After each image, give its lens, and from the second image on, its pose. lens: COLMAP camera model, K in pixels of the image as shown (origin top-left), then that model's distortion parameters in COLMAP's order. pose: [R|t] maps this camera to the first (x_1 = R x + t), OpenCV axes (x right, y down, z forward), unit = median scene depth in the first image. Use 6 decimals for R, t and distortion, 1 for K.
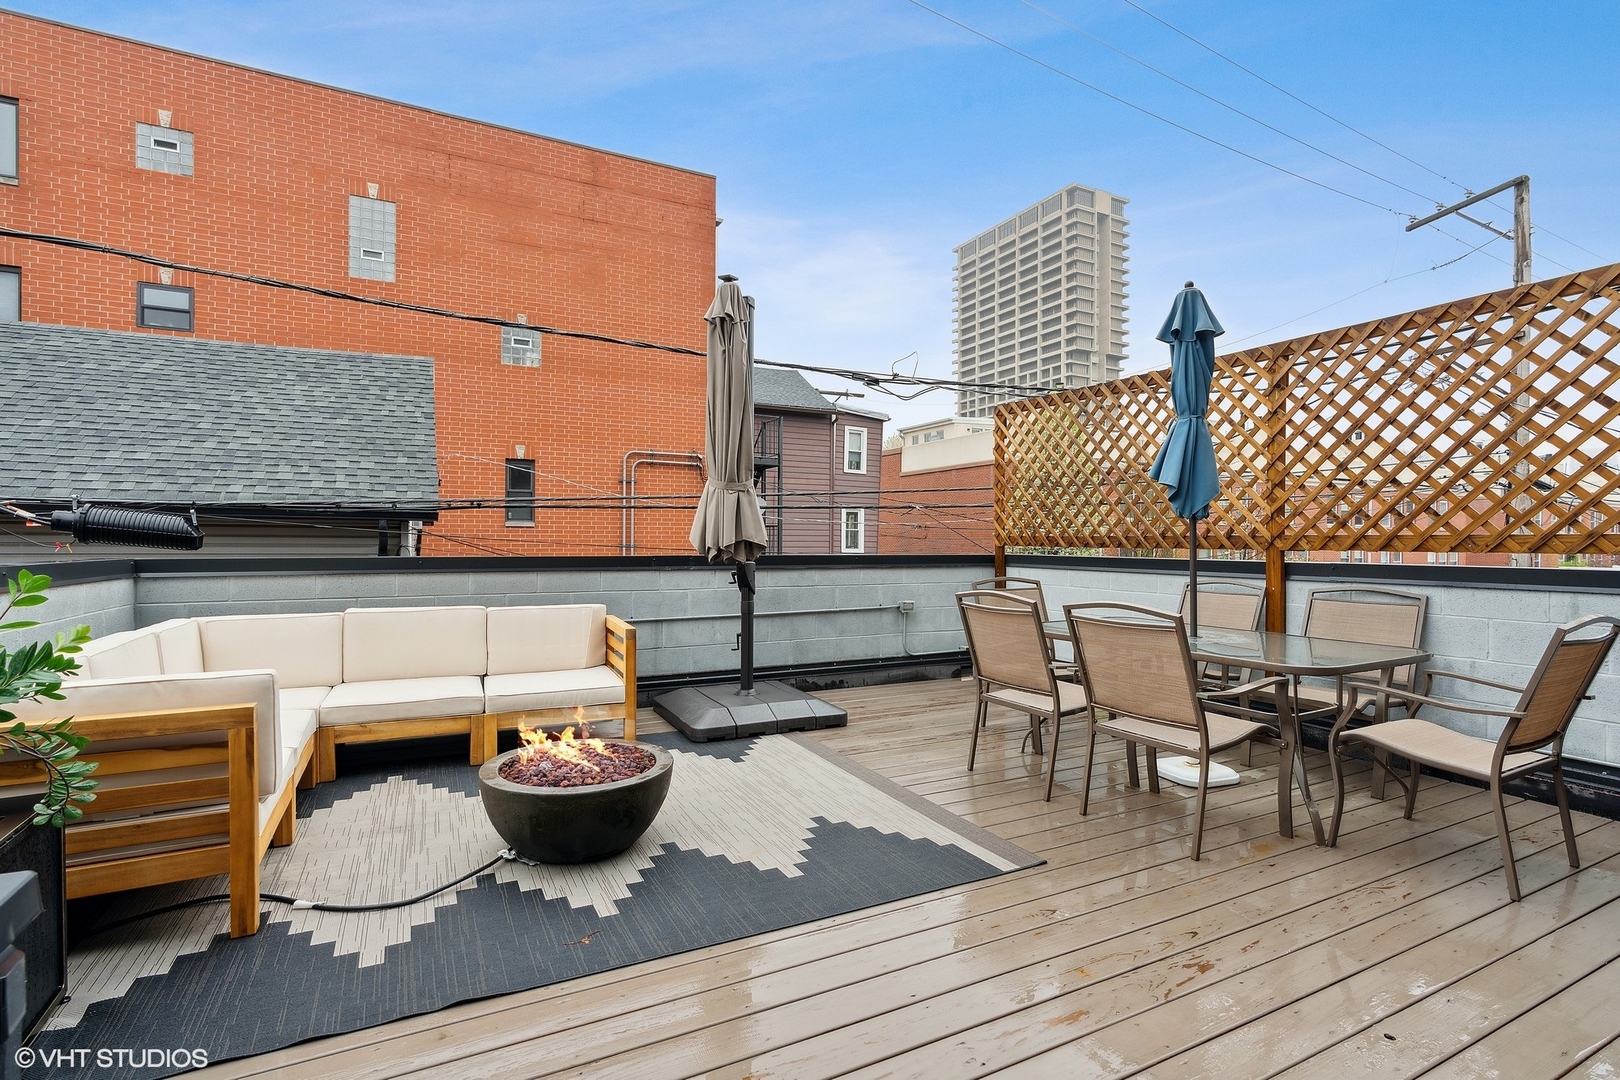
lens RADIAL K [[760.1, 0, 781.6], [0, 760.1, 543.4], [0, 0, 1]] dist [-0.002644, 0.001788]
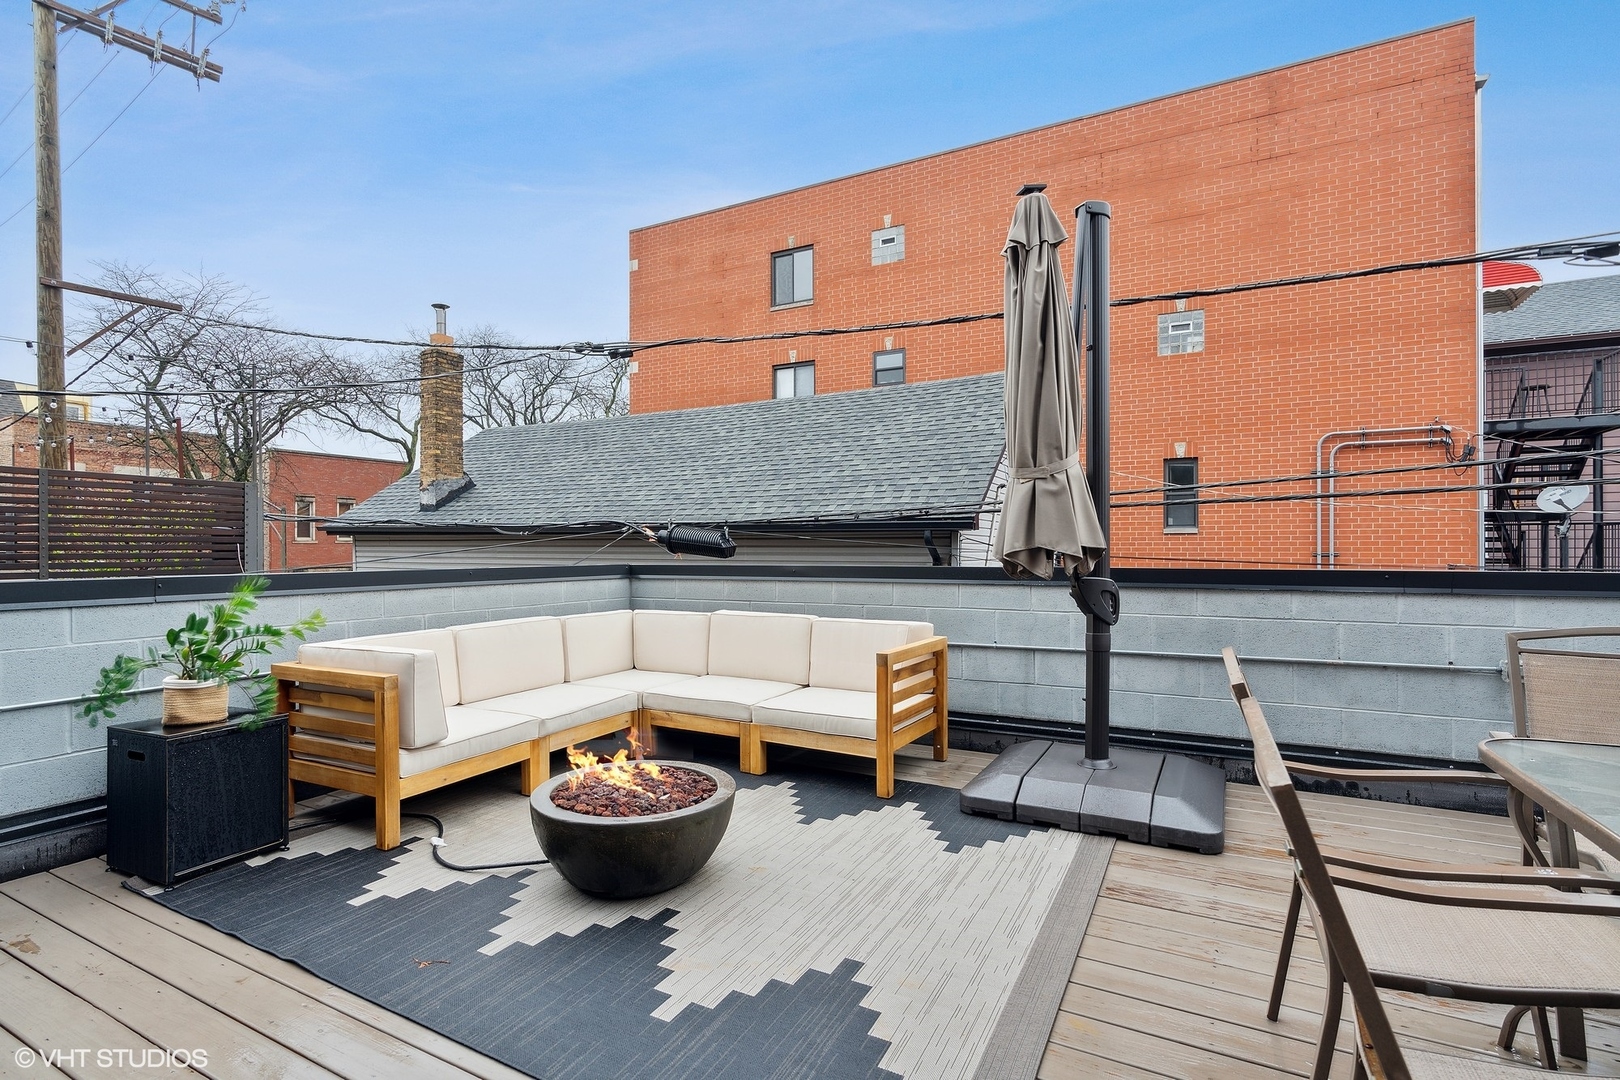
lens RADIAL K [[760.1, 0, 811.0], [0, 760.1, 547.0], [0, 0, 1]] dist [-0.002644, 0.001788]
pose [[0.591336, -0.008580, -0.806380, 0.341391], [0.002207, 0.999957, -0.009022, 0.002048], [0.806422, 0.003556, 0.591329, 0.348404]]
